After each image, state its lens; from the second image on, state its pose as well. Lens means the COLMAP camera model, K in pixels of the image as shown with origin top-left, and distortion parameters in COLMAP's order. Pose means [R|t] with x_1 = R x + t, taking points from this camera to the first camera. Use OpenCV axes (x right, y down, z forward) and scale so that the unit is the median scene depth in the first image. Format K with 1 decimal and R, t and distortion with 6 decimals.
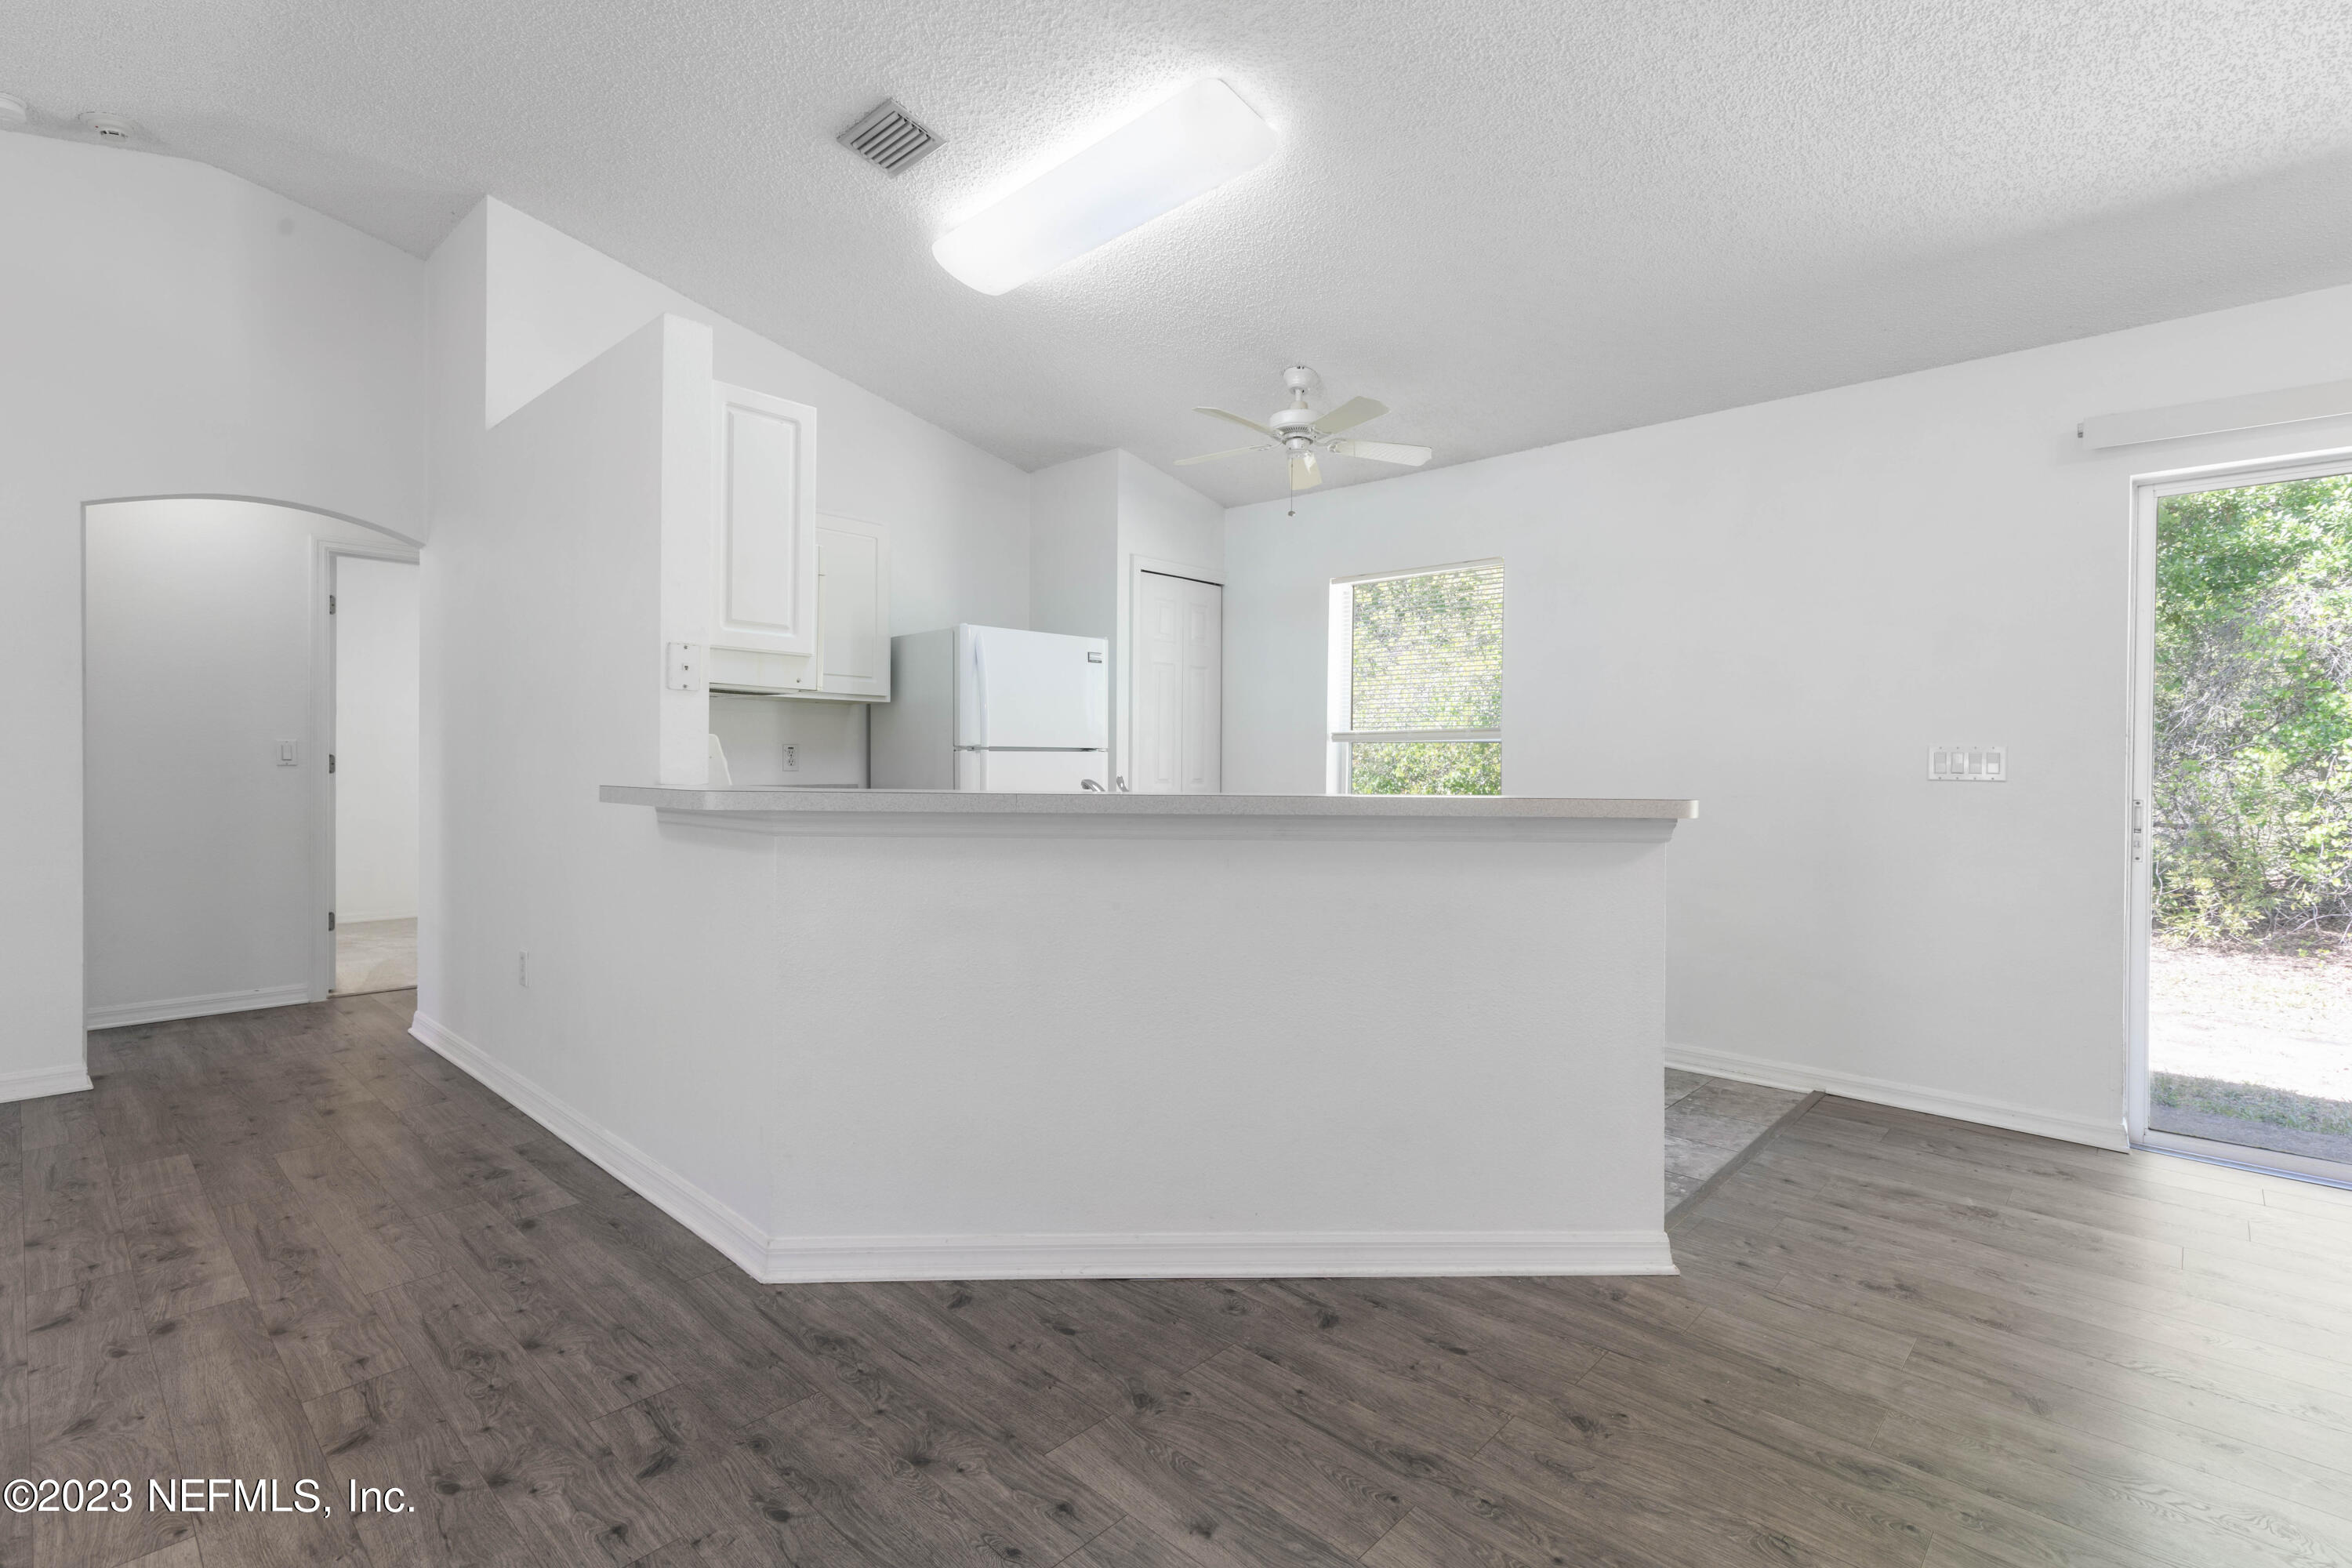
lens RADIAL K [[1093.3, 0, 1215.8], [0, 1093.3, 776.3], [0, 0, 1]] dist [0.001269, 0.001041]
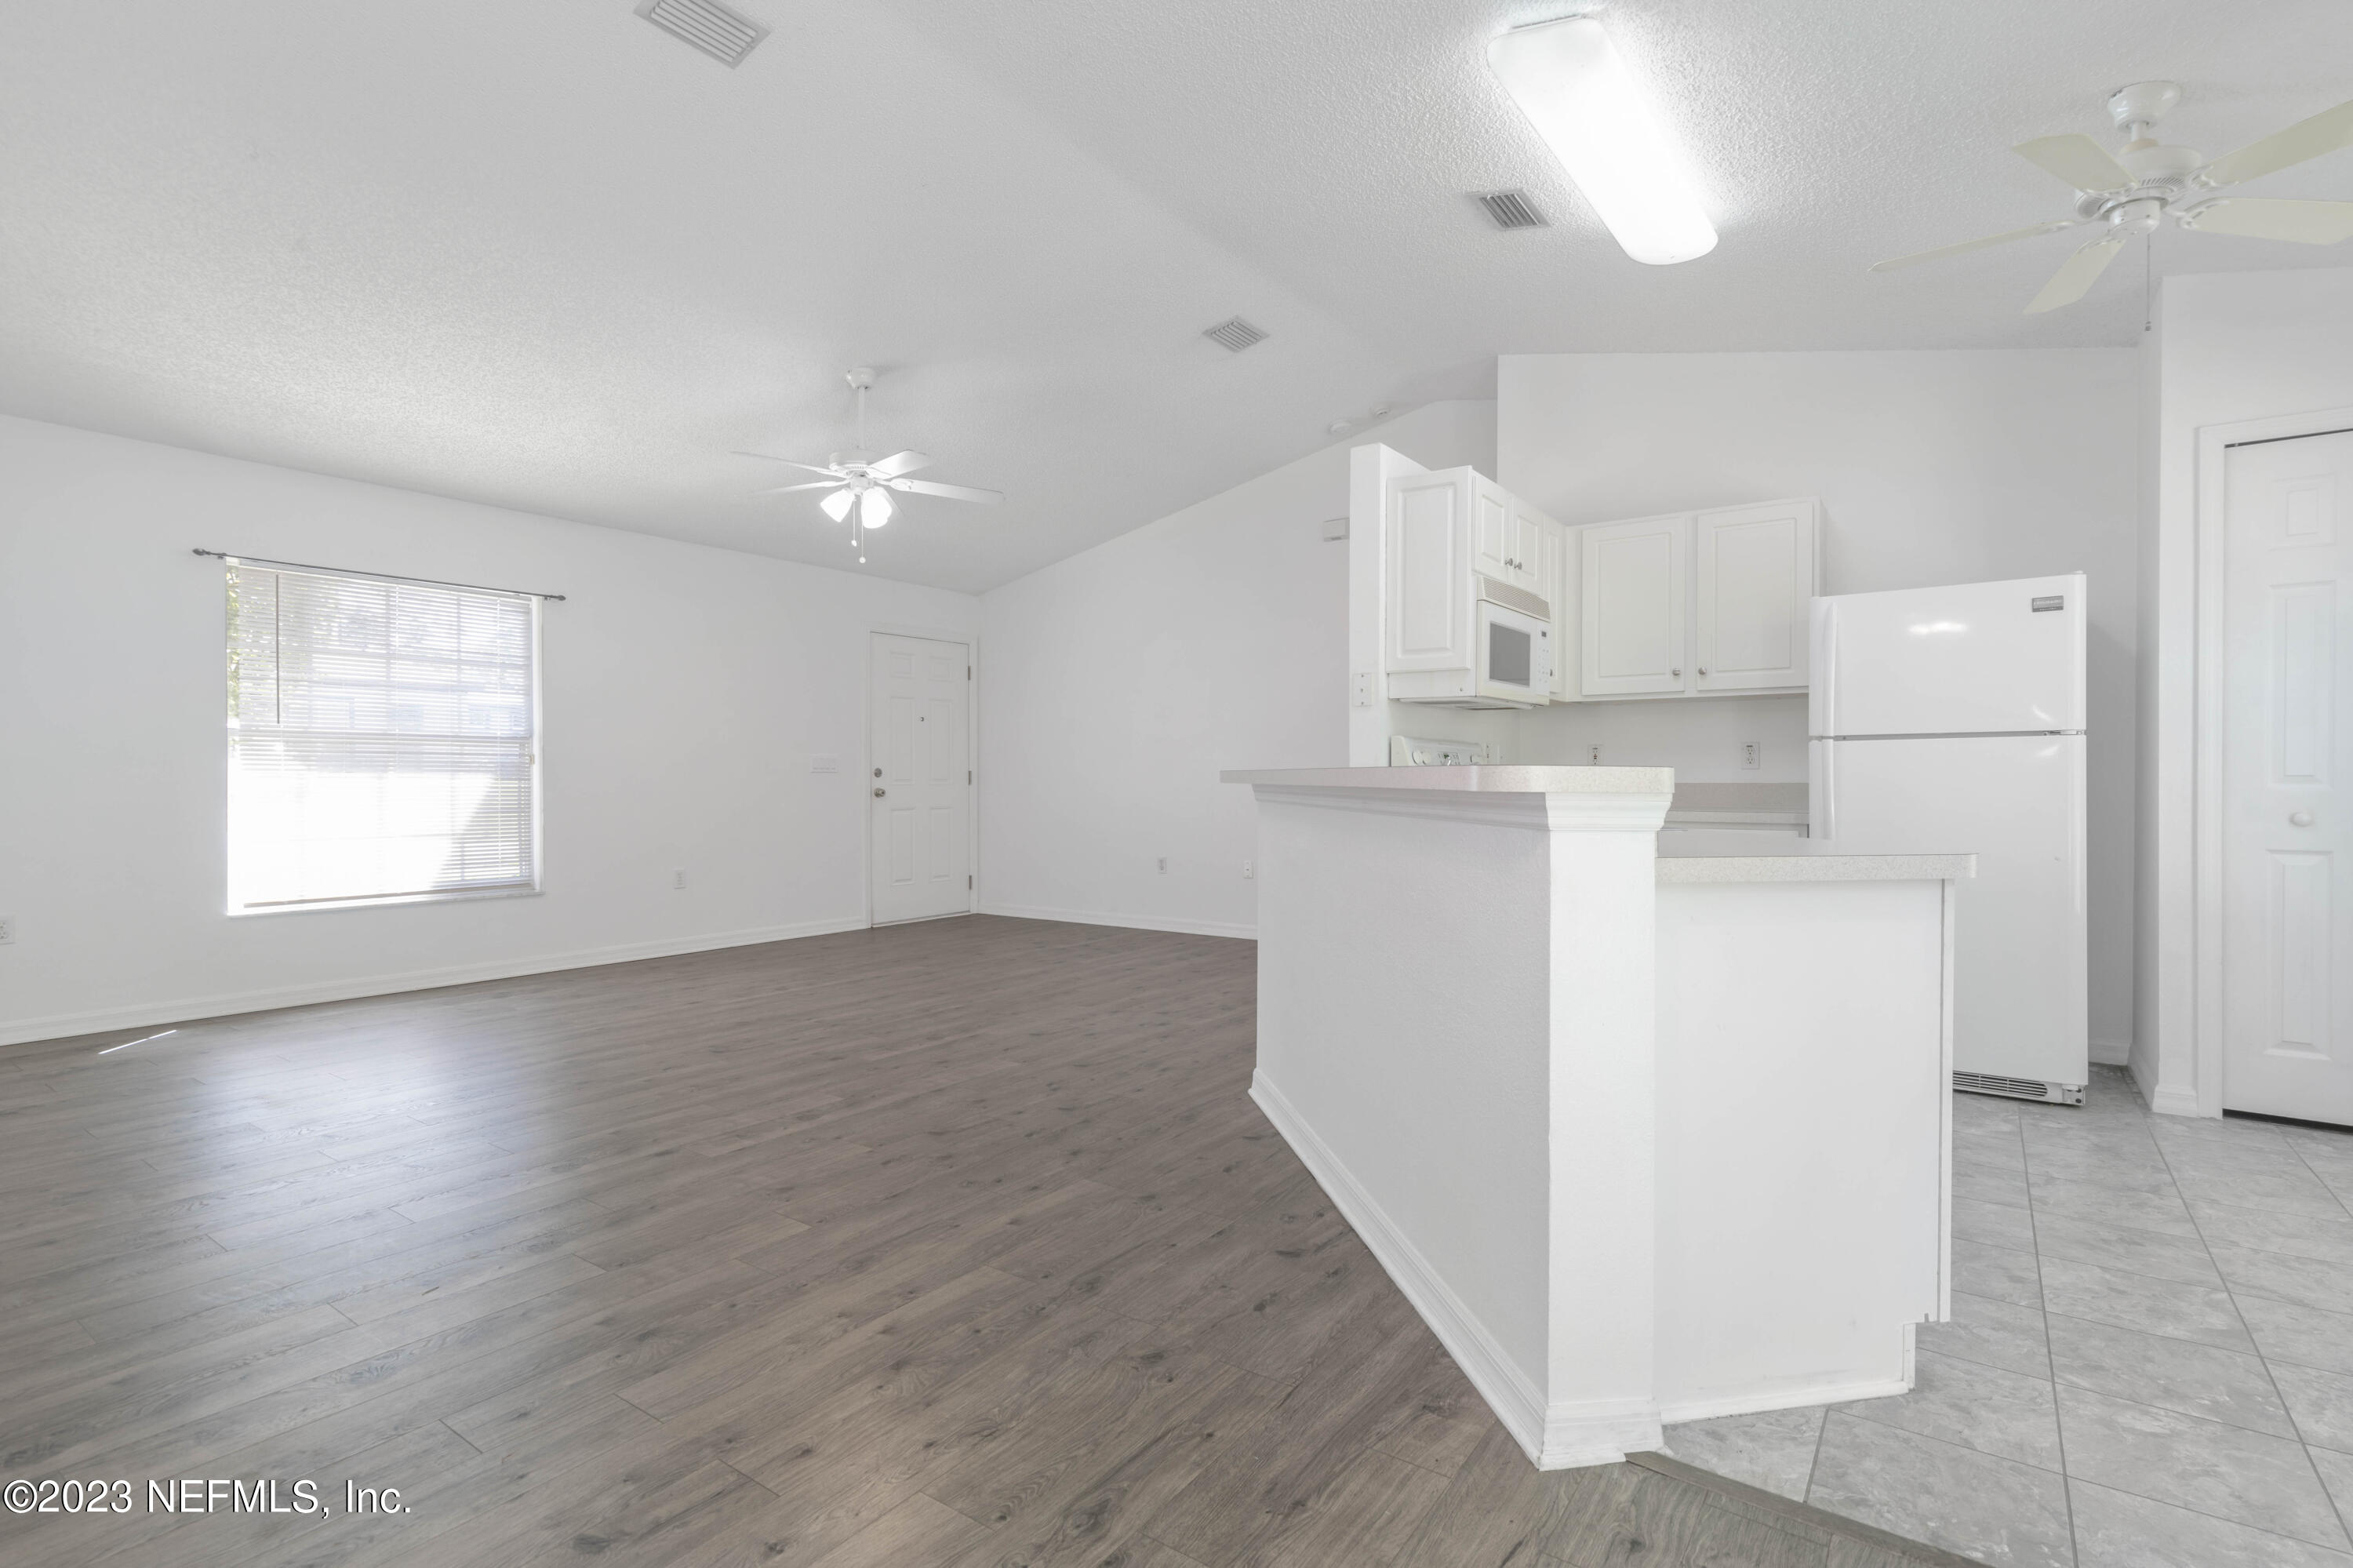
lens RADIAL K [[1119.7, 0, 1188.7], [0, 1119.7, 789.6], [0, 0, 1]] dist [-0.003842, 0.000779]
pose [[0.114582, 0.000186, -0.993414, 1.211445], [-0.010893, 0.999940, -0.001069, 0.043922], [0.993354, 0.010944, 0.114577, 0.784964]]
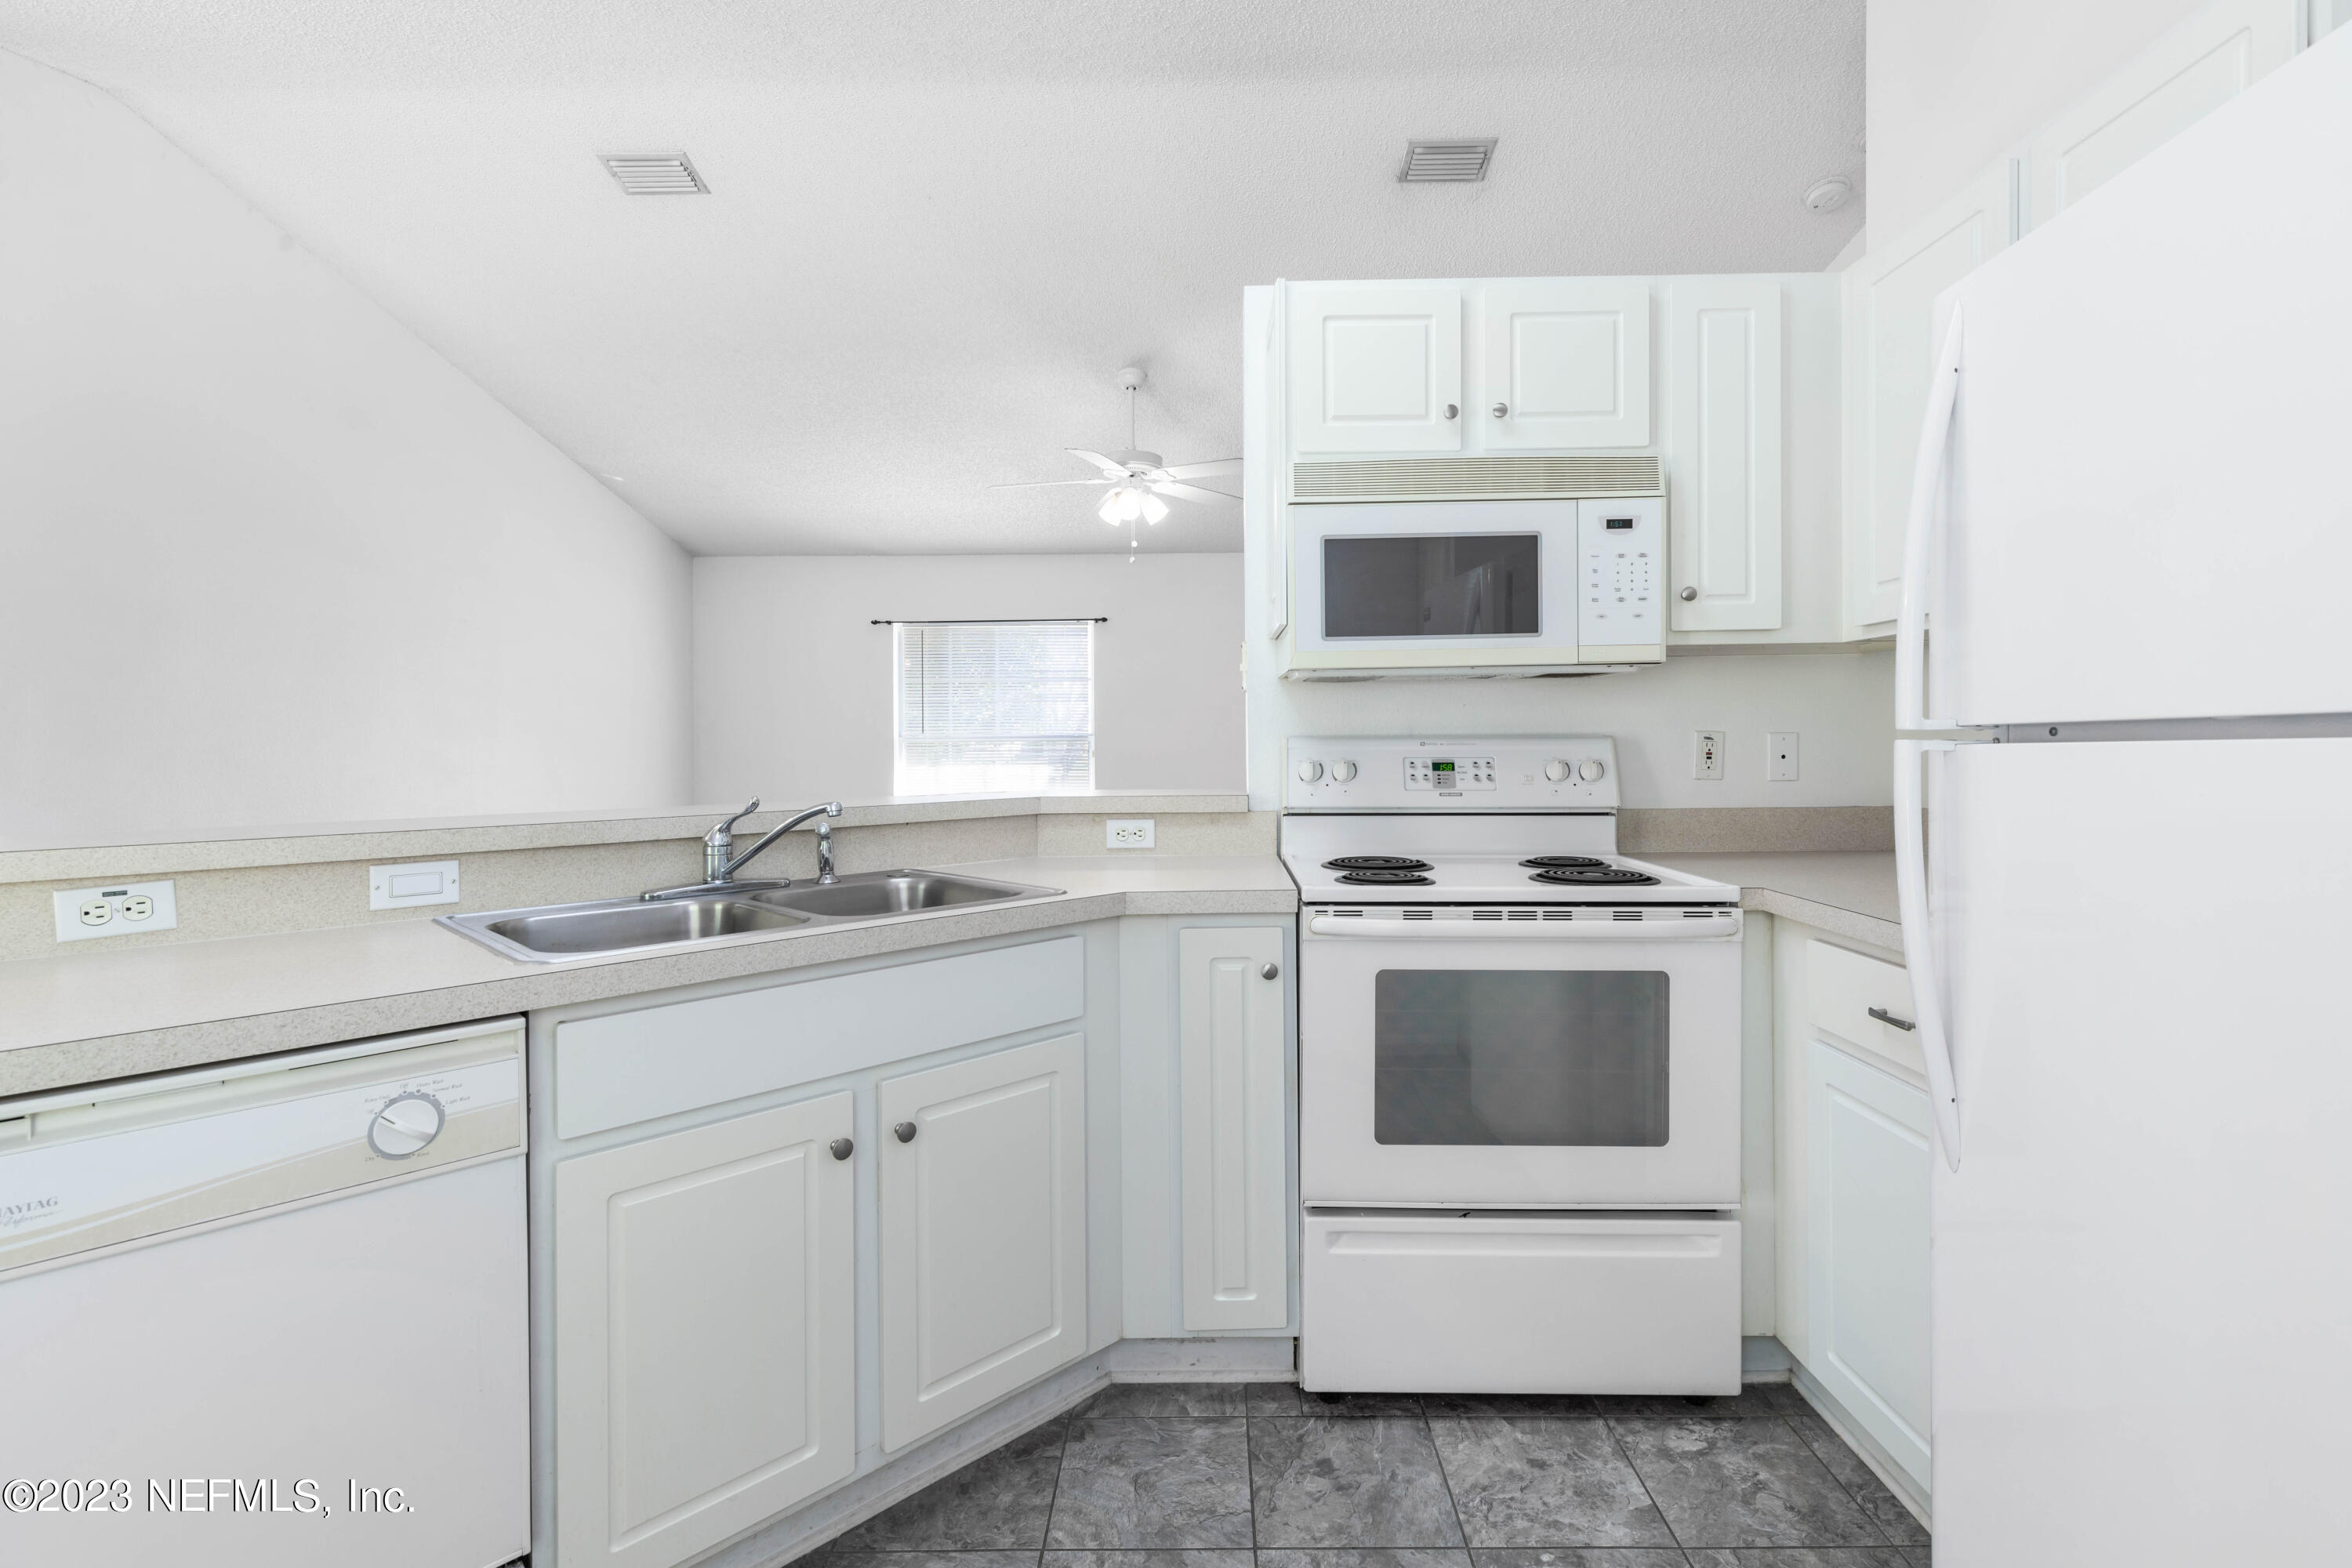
lens RADIAL K [[1072.3, 0, 1199.5], [0, 1072.3, 752.0], [0, 0, 1]] dist [0.001181, 0.000917]
pose [[-0.748036, 0.001281, -0.663657, 0.200165], [-0.003979, 0.999972, 0.006416, -0.043091], [0.663646, 0.007440, -0.748010, 2.148026]]
